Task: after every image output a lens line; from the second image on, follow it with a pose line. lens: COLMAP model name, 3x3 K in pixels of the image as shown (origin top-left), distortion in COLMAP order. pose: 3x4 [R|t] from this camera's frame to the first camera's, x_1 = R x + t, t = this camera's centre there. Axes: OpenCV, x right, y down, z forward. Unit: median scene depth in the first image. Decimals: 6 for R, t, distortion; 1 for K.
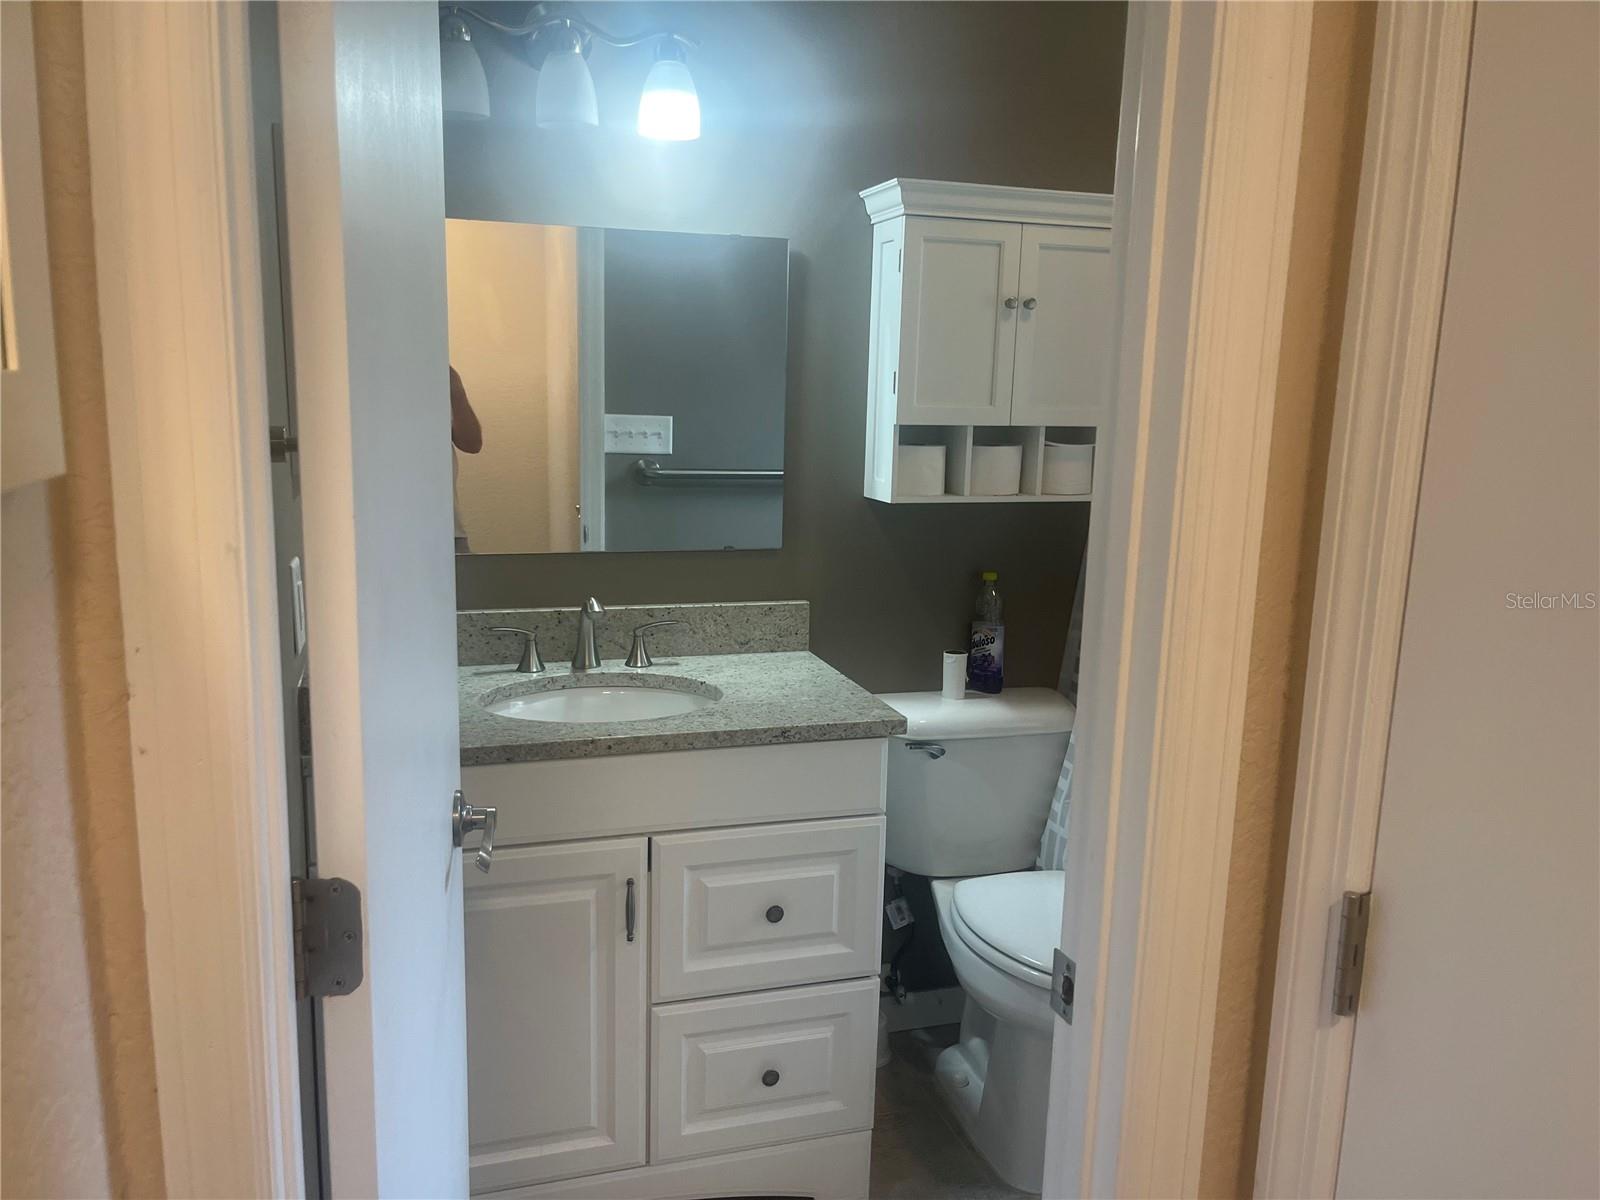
lens RADIAL K [[1218.7, 0, 800.0], [0, 1218.7, 600.0], [0, 0, 1]] dist [0.031376, -0.006469]
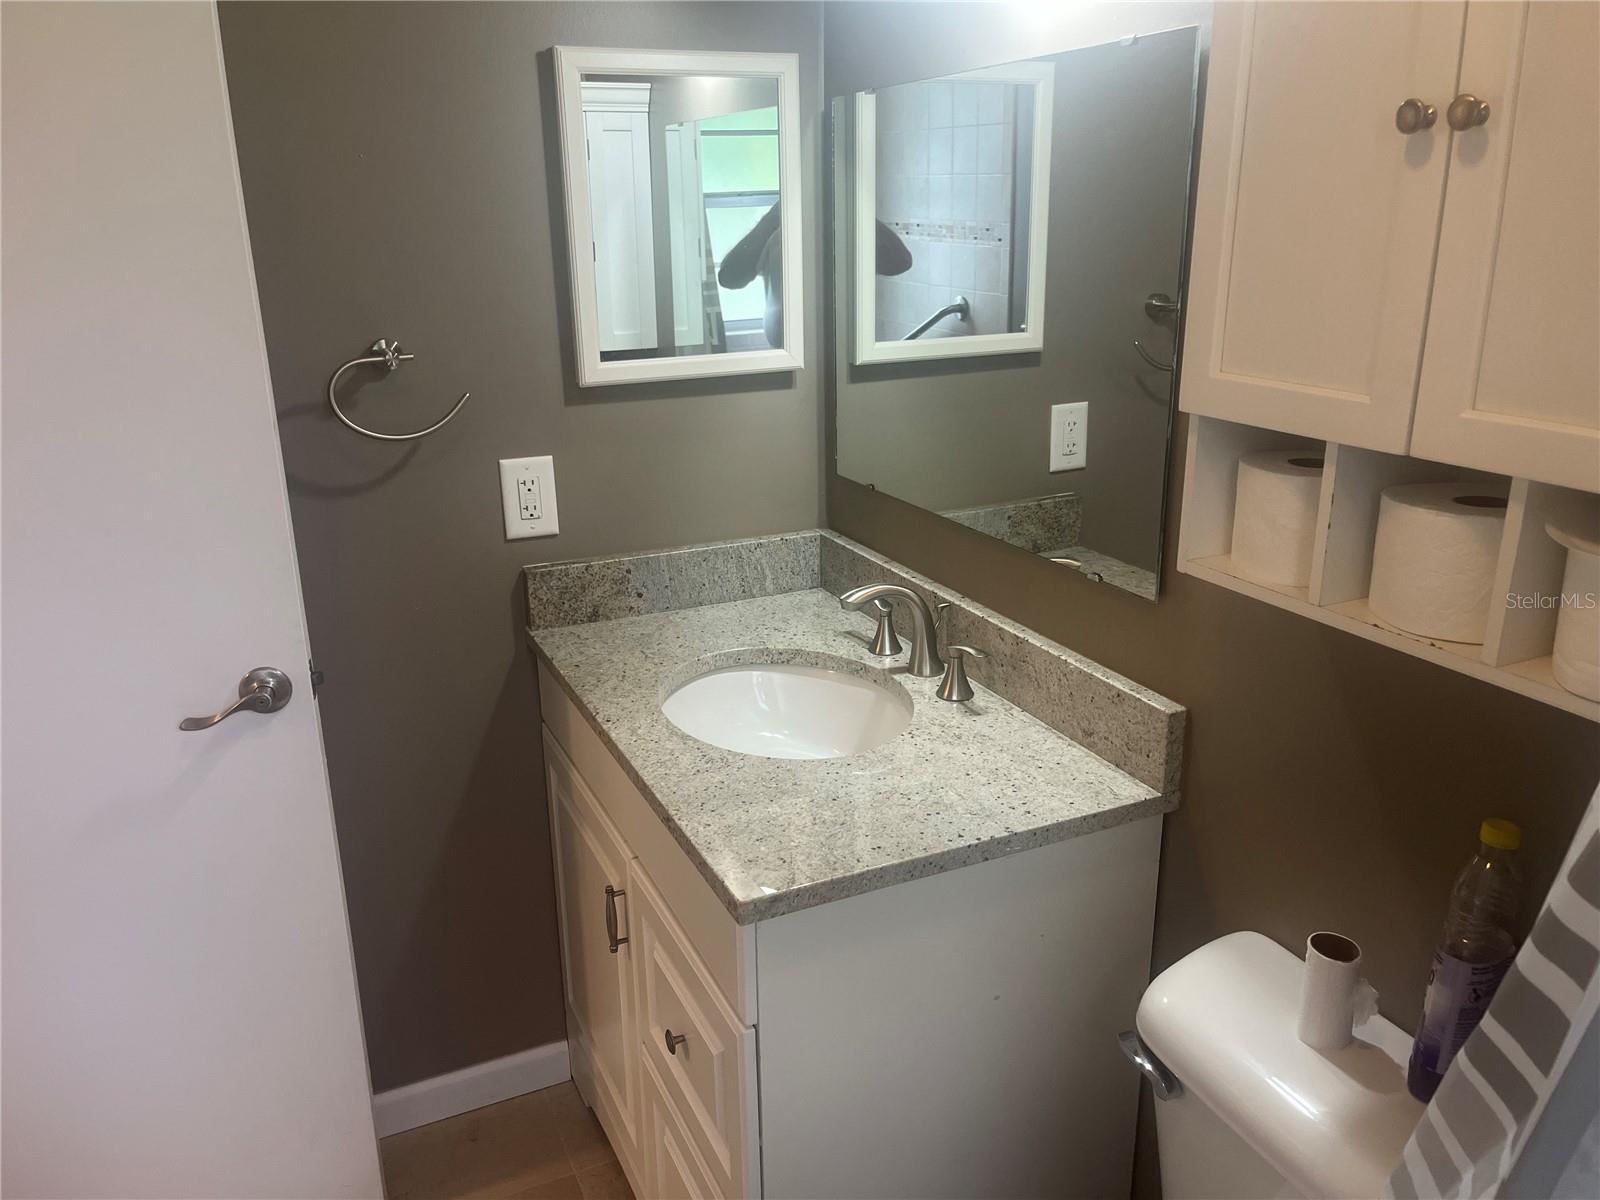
lens RADIAL K [[1220.9, 0, 800.0], [0, 1220.9, 600.0], [0, 0, 1]] dist [-0.009792, -0.004899]
pose [[0.134180, 0.277843, -0.951209, 0.549047], [-0.162830, 0.953024, 0.255404, -0.177229], [0.977488, 0.120615, 0.173119, 0.814607]]
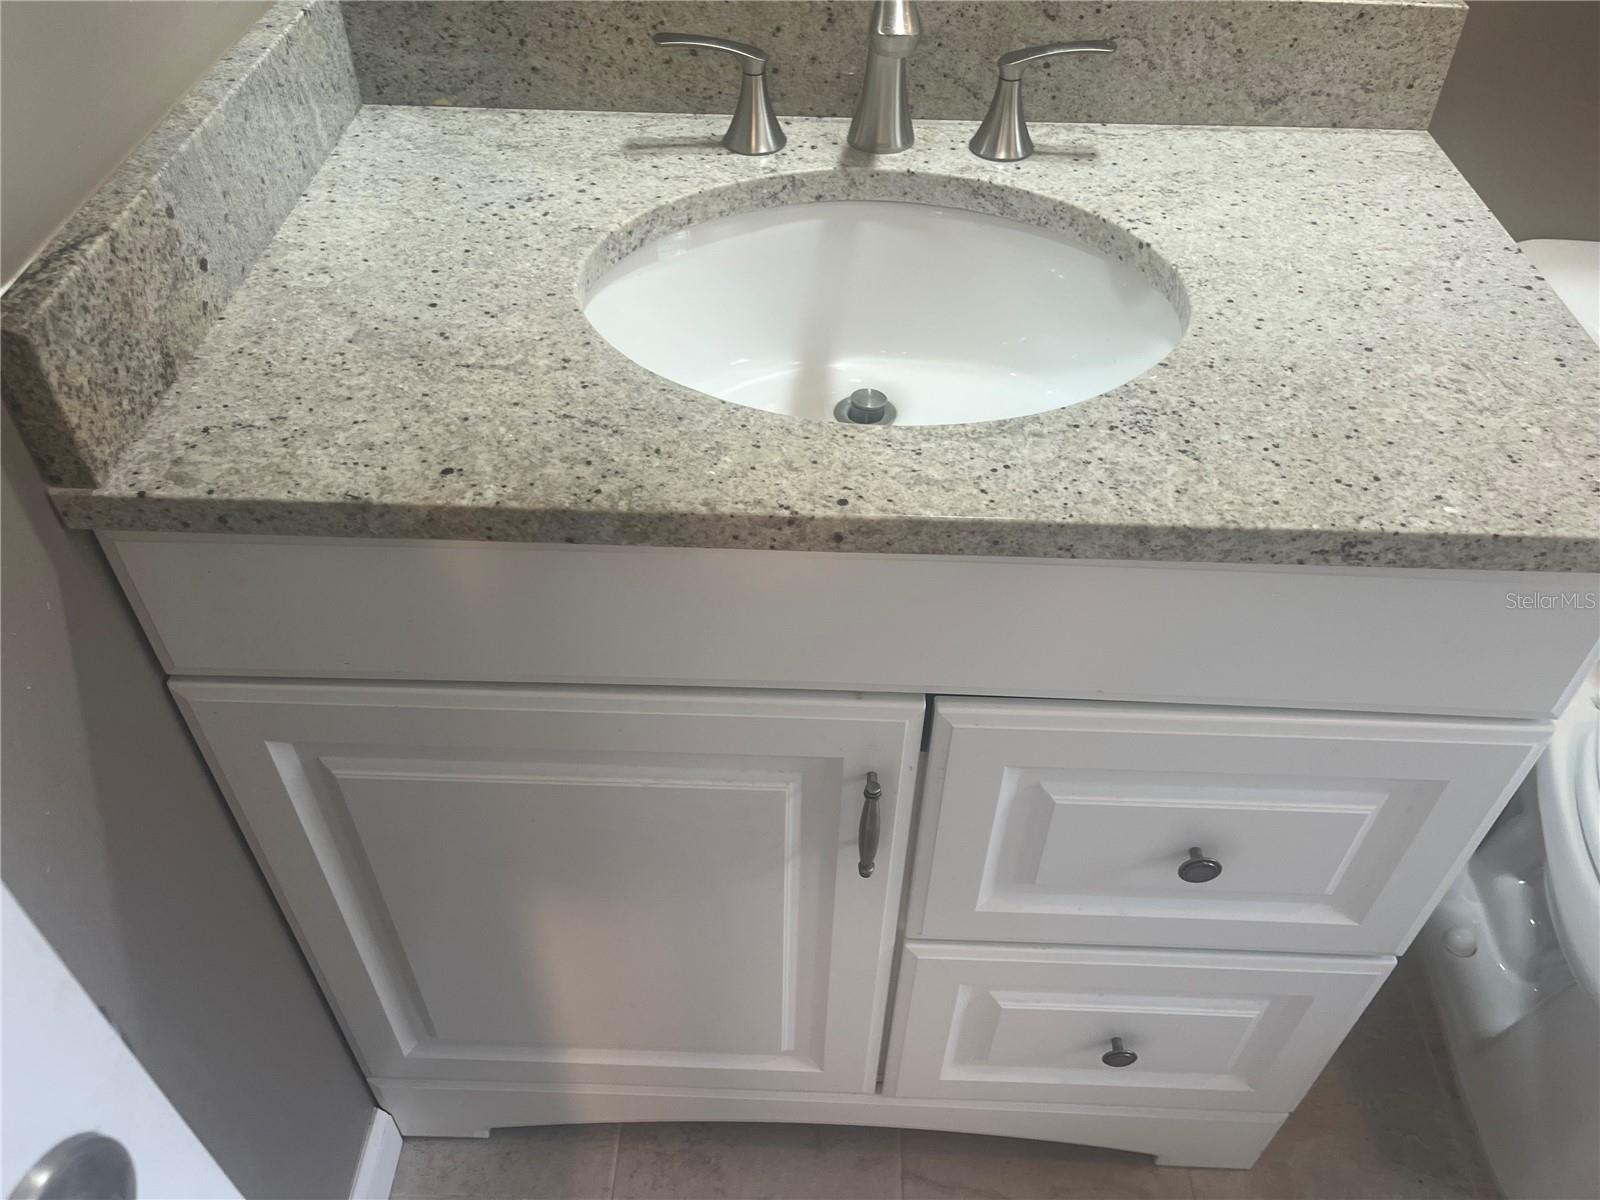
lens RADIAL K [[1218.7, 0, 800.0], [0, 1218.7, 600.0], [0, 0, 1]] dist [0.031376, -0.006469]
pose [[0.943647, 0.220855, -0.246484, -0.061199], [-0.046781, 0.826299, 0.561286, -0.055736], [0.327632, -0.518125, 0.790066, 0.583569]]
